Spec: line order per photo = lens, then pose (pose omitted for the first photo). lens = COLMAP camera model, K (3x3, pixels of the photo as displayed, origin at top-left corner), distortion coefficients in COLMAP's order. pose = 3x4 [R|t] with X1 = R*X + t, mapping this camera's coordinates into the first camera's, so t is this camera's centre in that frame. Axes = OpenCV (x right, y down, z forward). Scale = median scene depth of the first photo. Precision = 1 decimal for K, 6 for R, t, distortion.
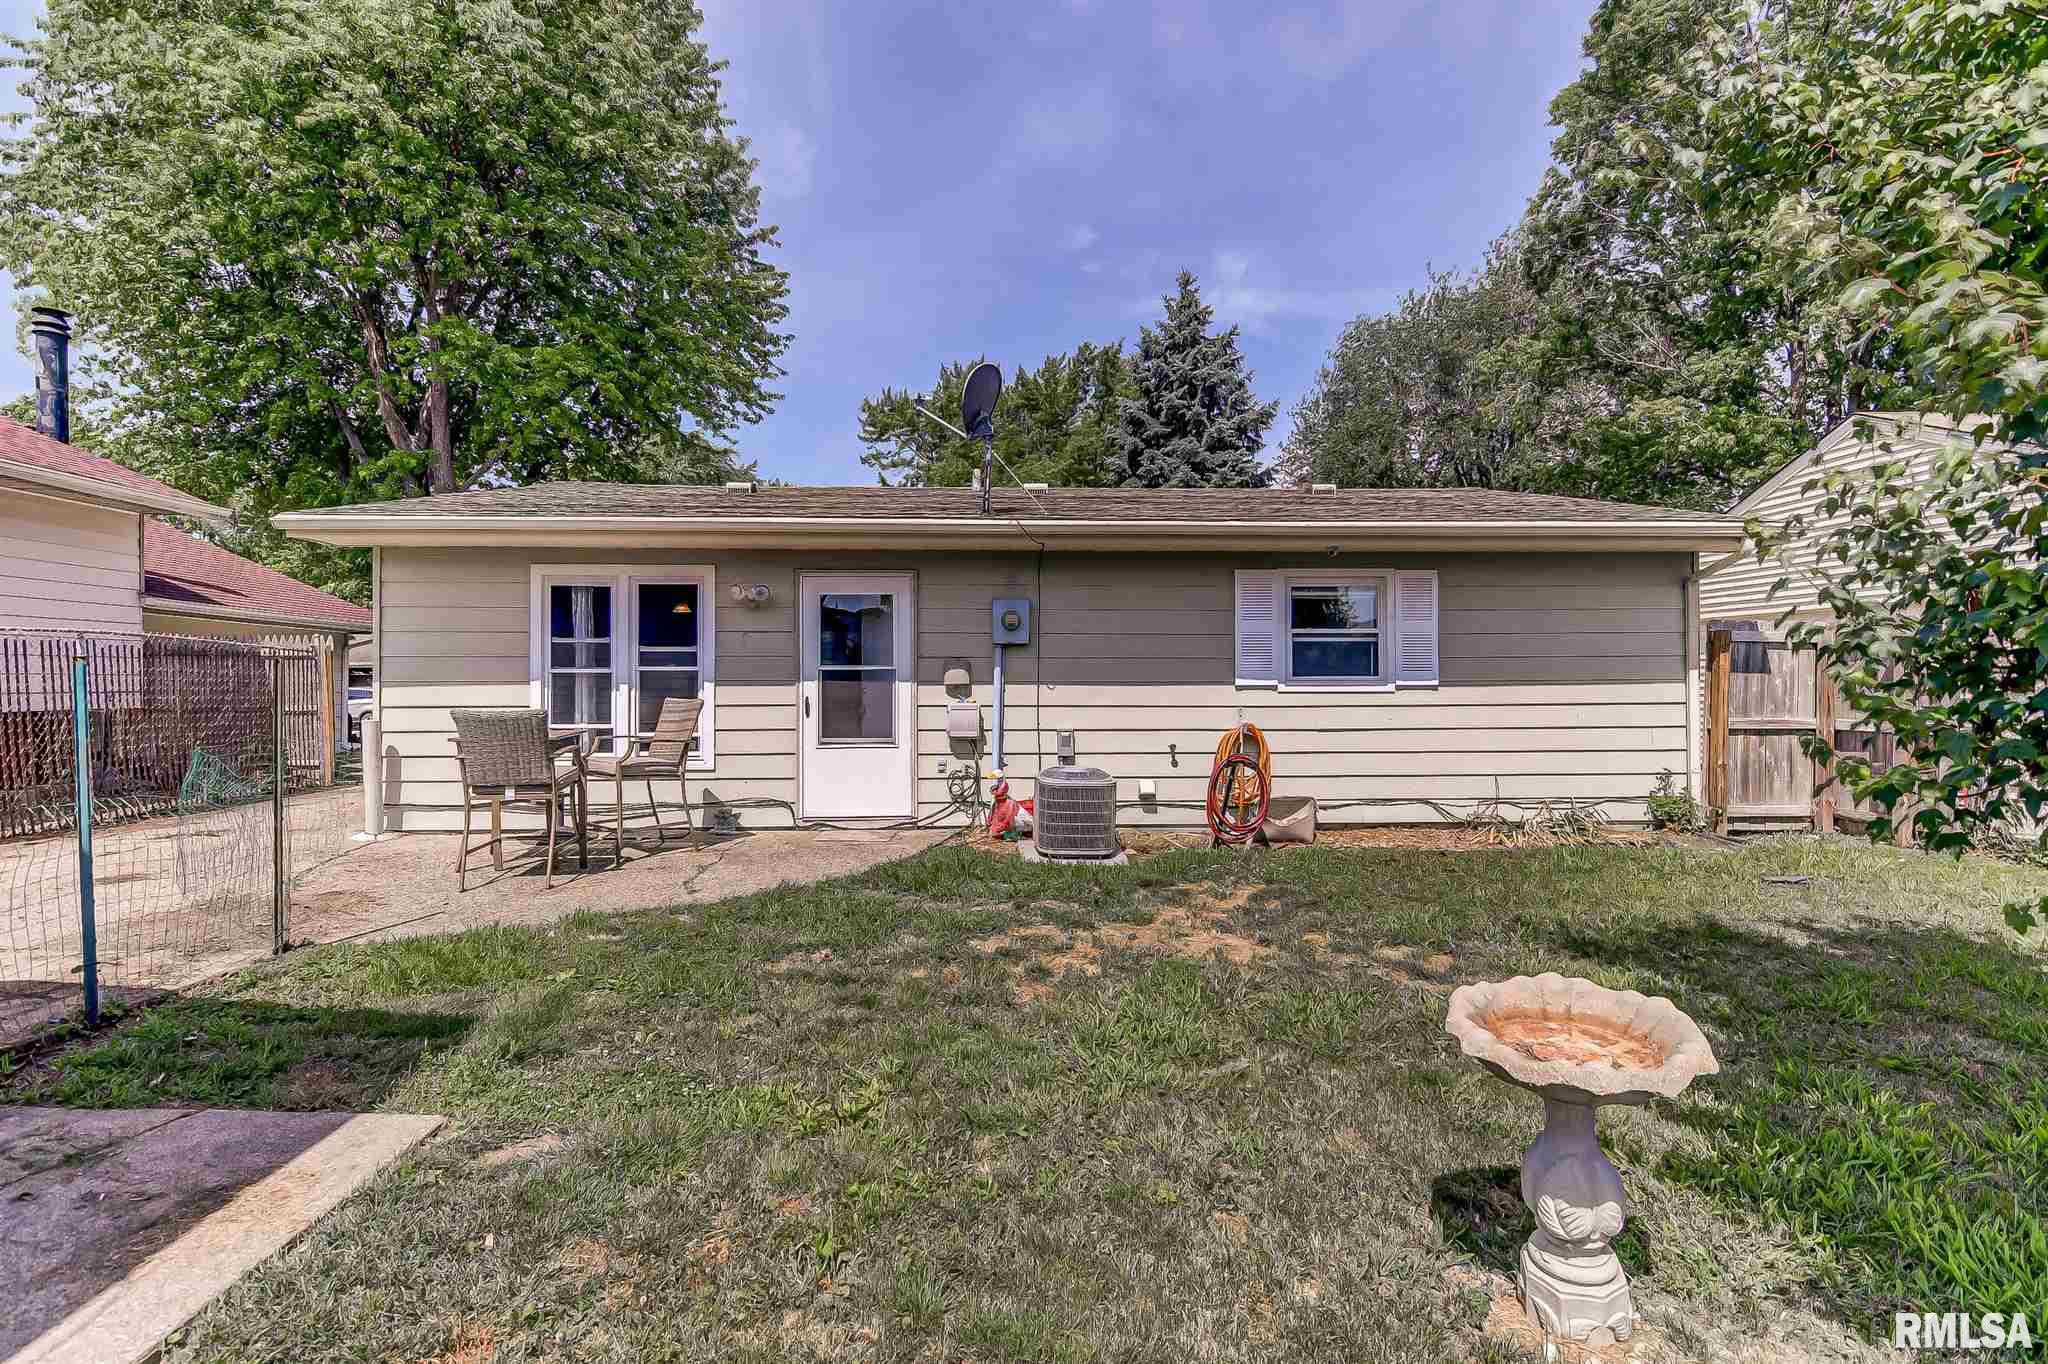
lens RADIAL K [[1011.7, 0, 1024.0], [0, 1011.7, 682.0], [0, 0, 1]] dist [-0.003905, -0.001073]
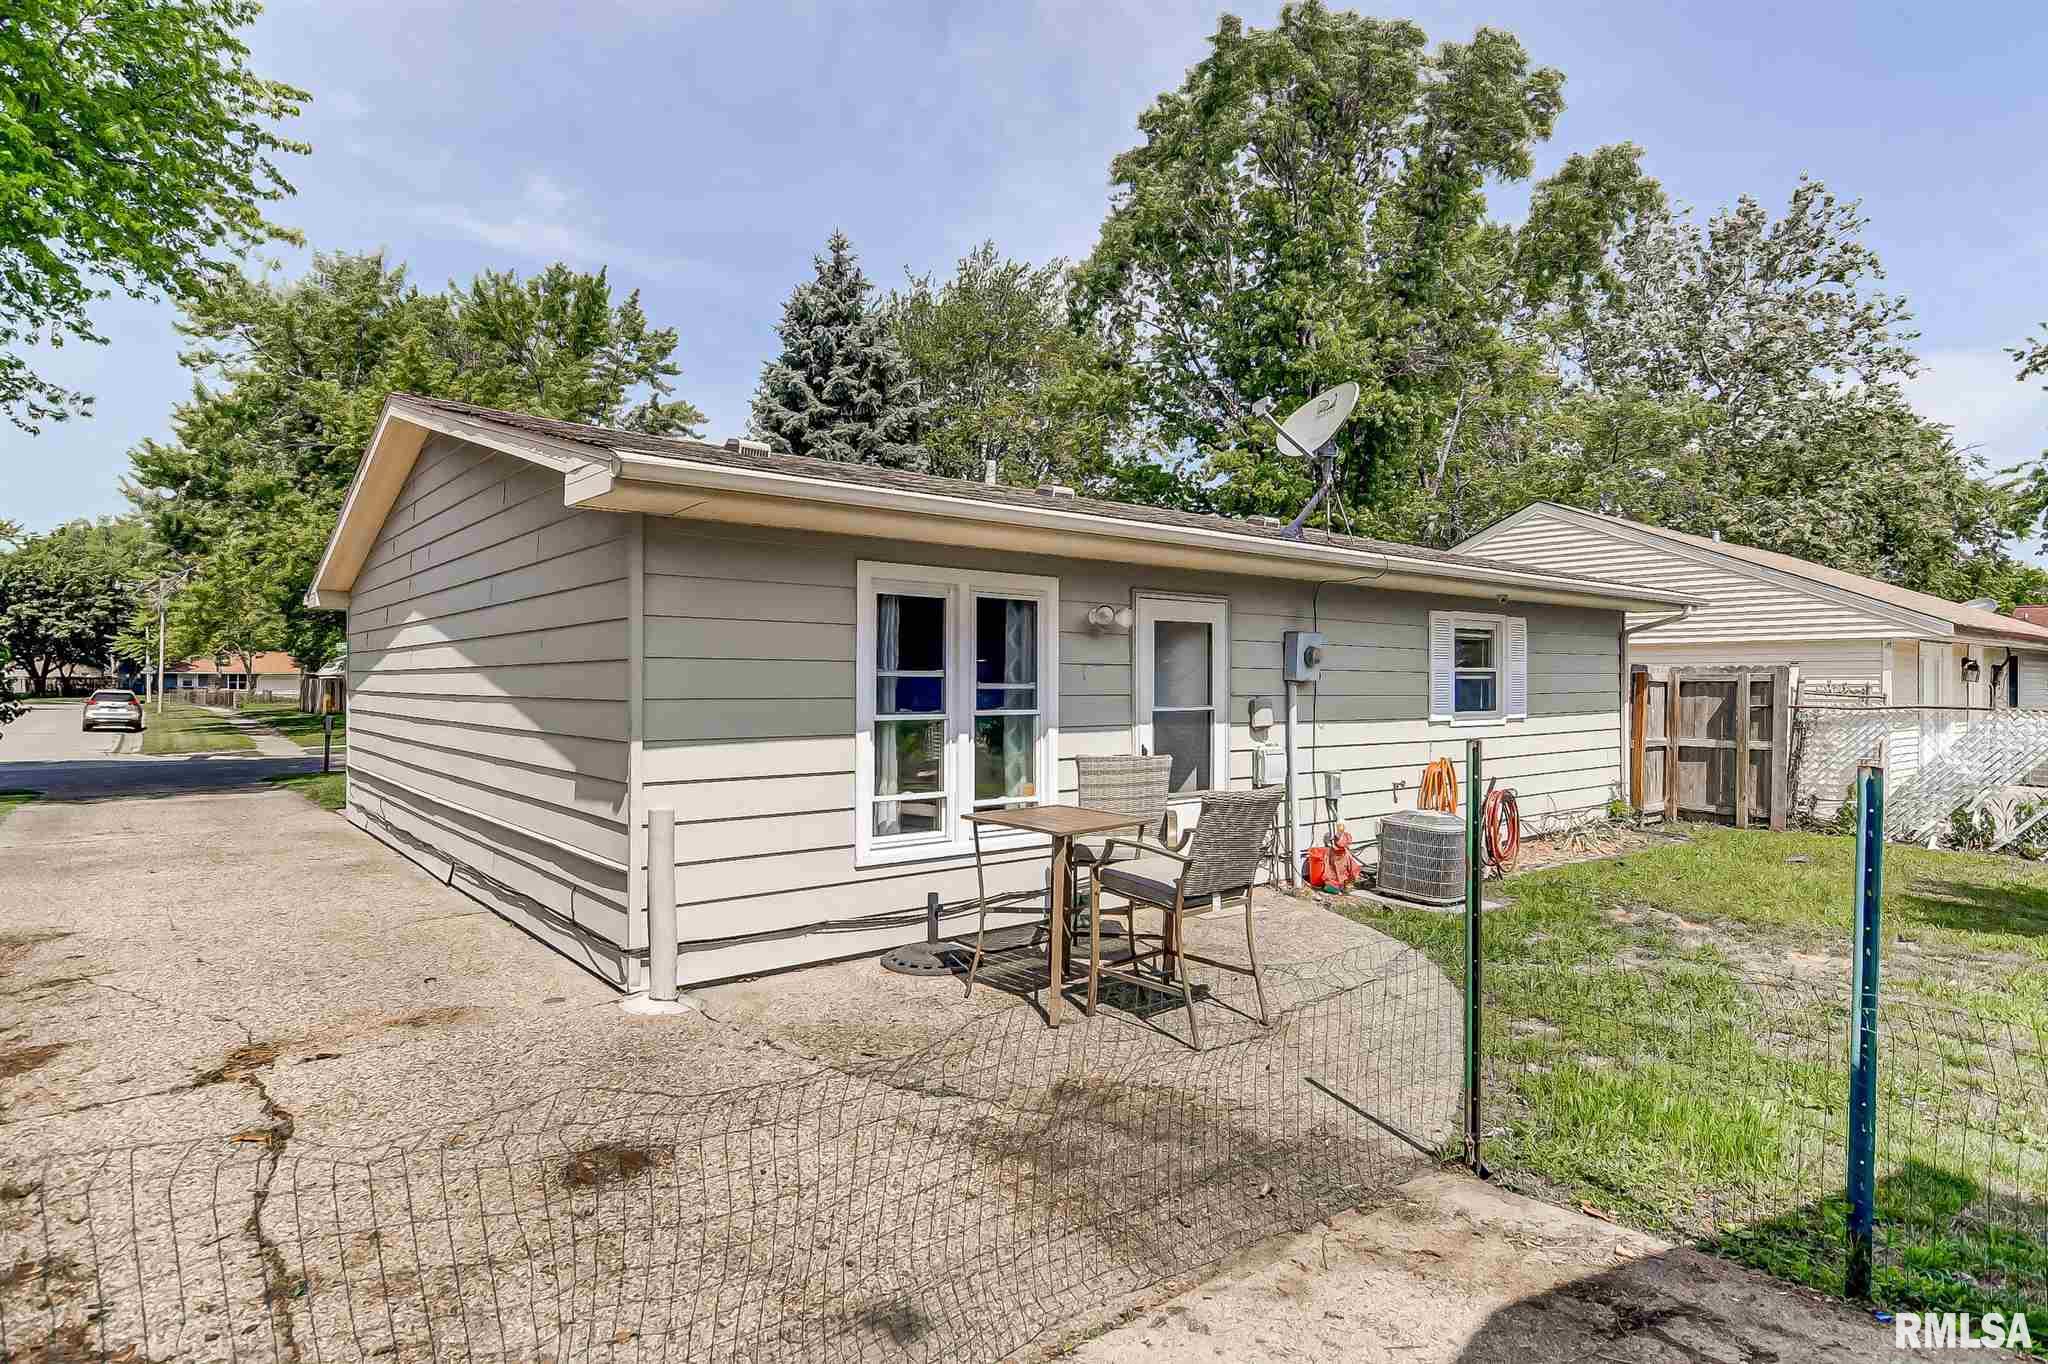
lens RADIAL K [[1098.9, 0, 1024.0], [0, 1098.9, 682.0], [0, 0, 1]] dist [0.013160, 0.000093]
pose [[0.811100, 0.005100, 0.584885, -0.790590], [-0.007060, 0.999975, 0.001071, -0.035280], [-0.584864, -0.004998, 0.811116, 0.323431]]
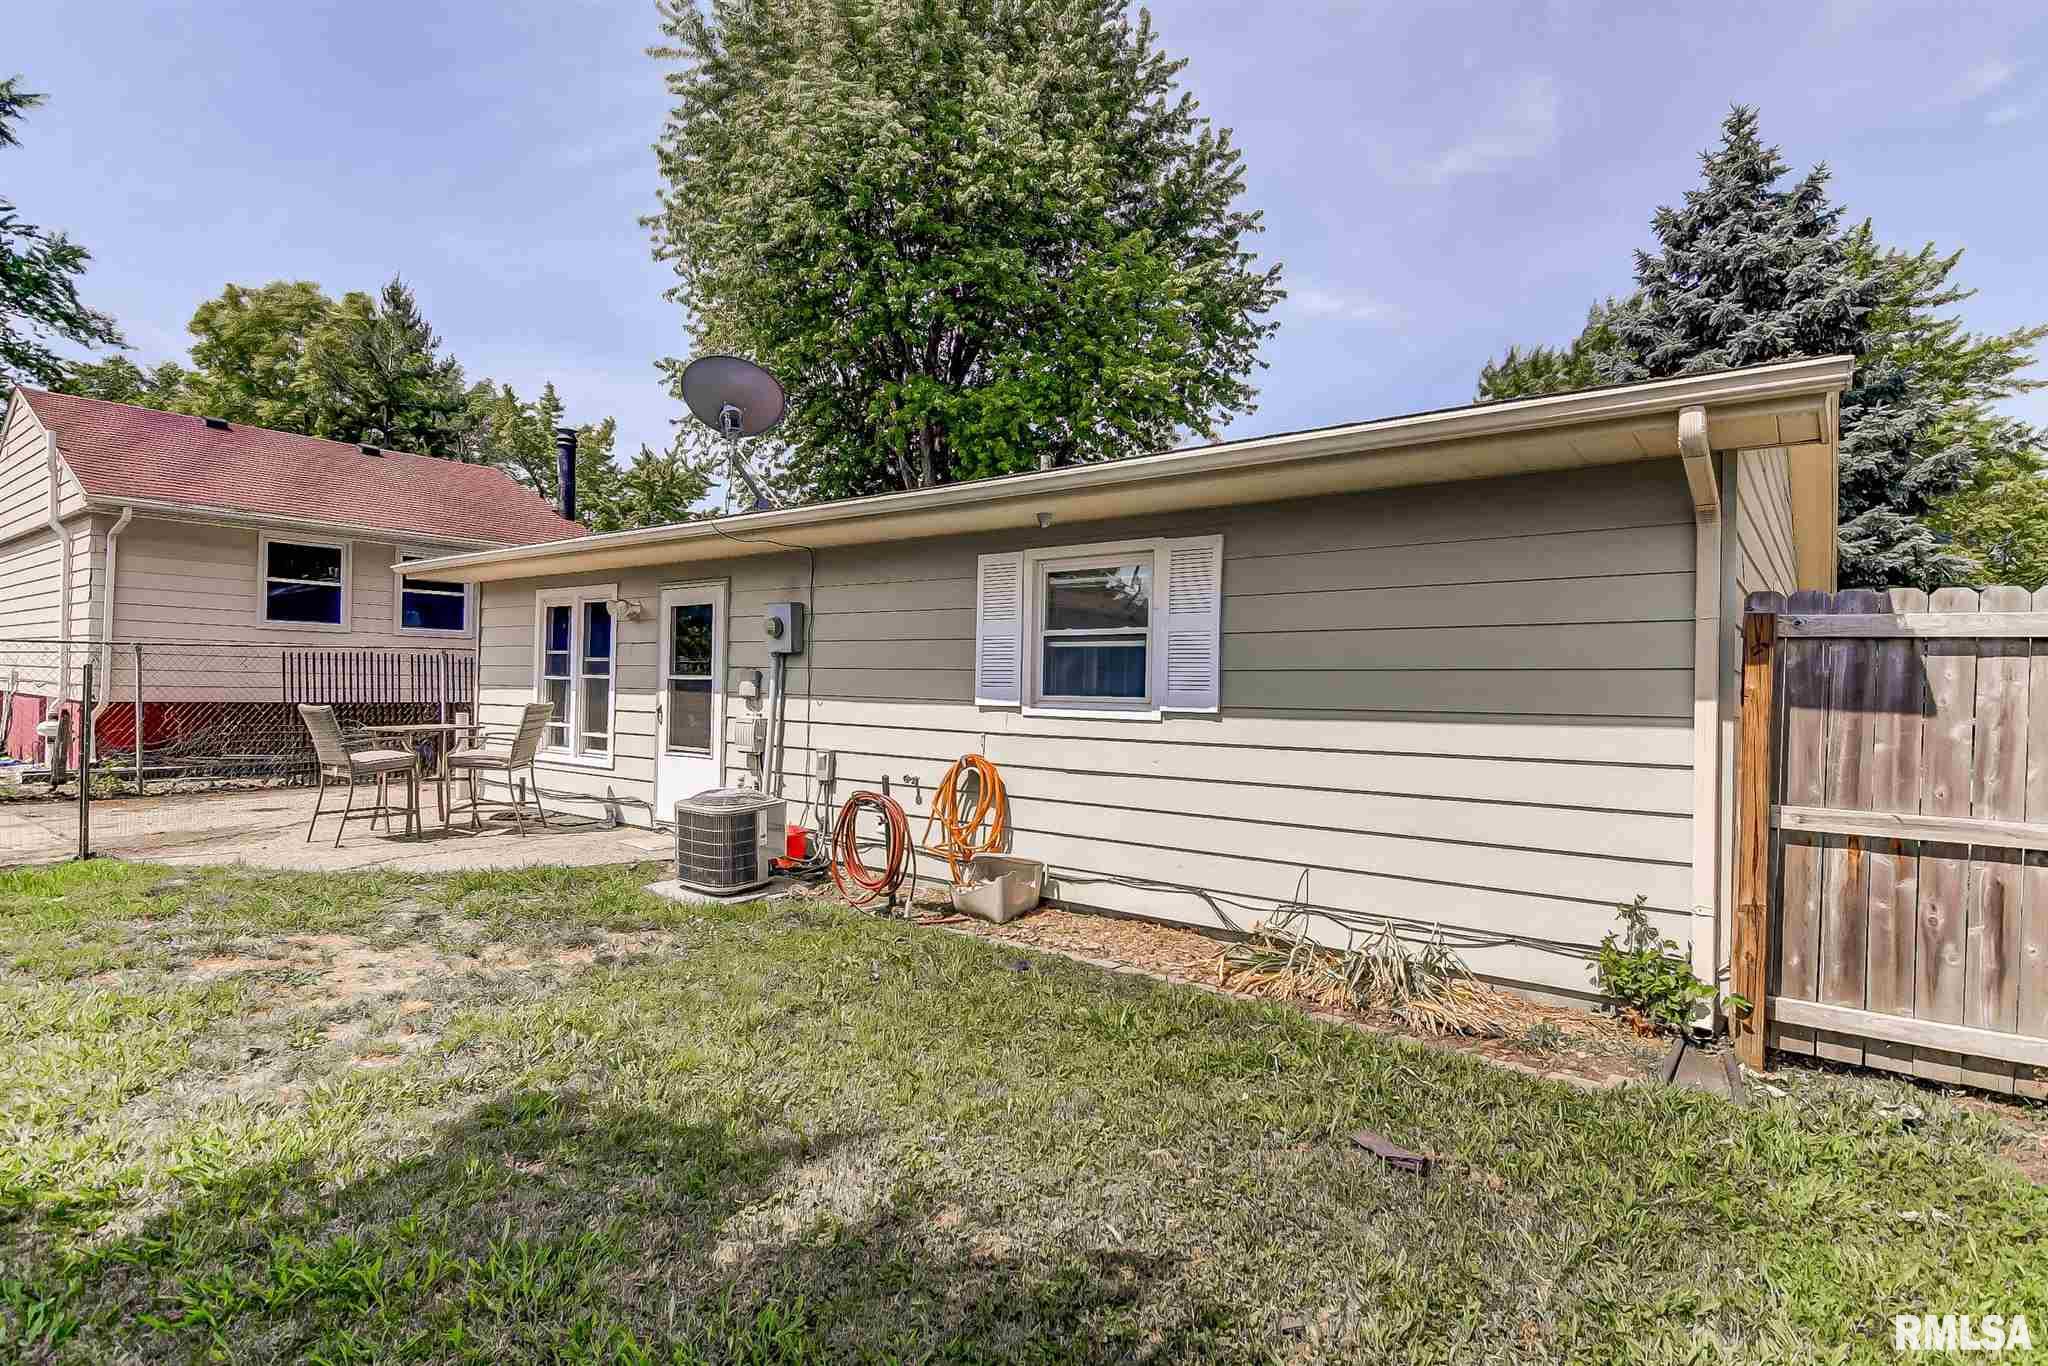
lens RADIAL K [[1014.6, 0, 1063.7], [0, 1014.6, 679.4], [0, 0, 1]] dist [0.002633, -0.000102]
pose [[0.767310, 0.011409, -0.641174, 0.753254], [-0.011912, 0.999923, 0.003536, -0.019933], [0.641165, 0.004924, 0.767387, 0.448021]]
